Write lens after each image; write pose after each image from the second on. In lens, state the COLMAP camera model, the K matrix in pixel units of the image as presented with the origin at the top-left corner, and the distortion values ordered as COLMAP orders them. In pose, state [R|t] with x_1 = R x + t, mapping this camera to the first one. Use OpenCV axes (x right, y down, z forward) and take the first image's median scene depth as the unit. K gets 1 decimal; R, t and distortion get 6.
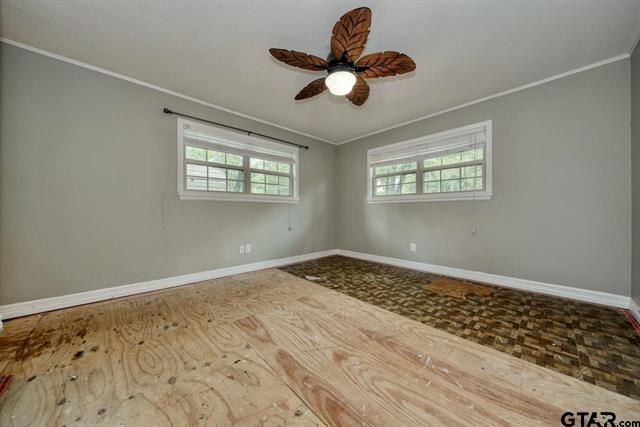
lens RADIAL K [[216.4, 0, 323.1], [0, 216.4, 213.2], [0, 0, 1]] dist [-0.006881, 0.001576]
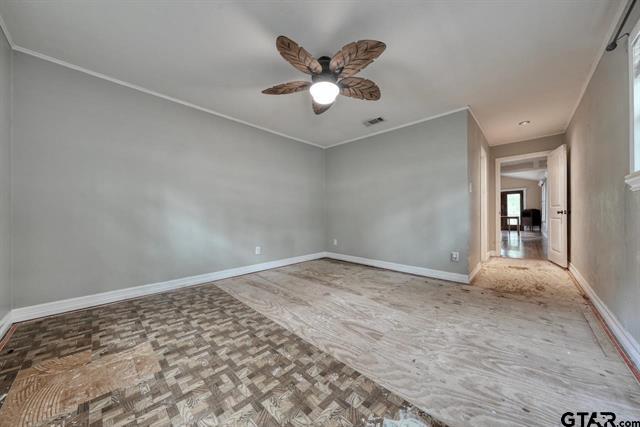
lens RADIAL K [[216.4, 0, 322.6], [0, 216.4, 216.0], [0, 0, 1]] dist [-0.006881, 0.001576]
pose [[-0.998663, 0.006069, -0.051331, 0.115481], [0.005172, 0.999832, 0.017580, -0.016530], [0.051429, 0.017291, -0.998527, 1.594197]]
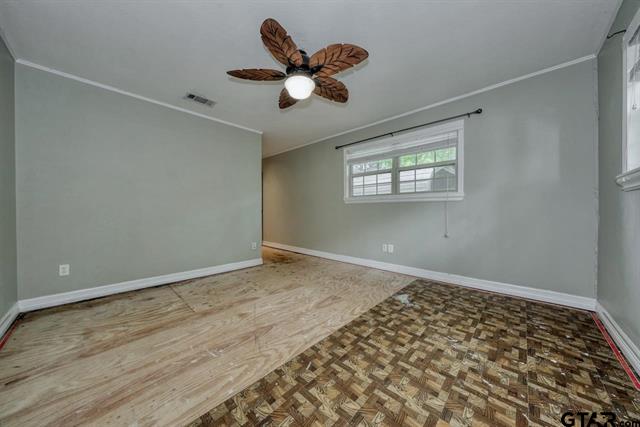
lens RADIAL K [[216.4, 0, 318.9], [0, 216.4, 214.1], [0, 0, 1]] dist [-0.006881, 0.001576]
pose [[0.051607, 0.014116, -0.998568, 0.865140], [-0.003482, 0.999897, 0.013954, -0.014488], [0.998661, 0.002757, 0.051651, 0.809741]]
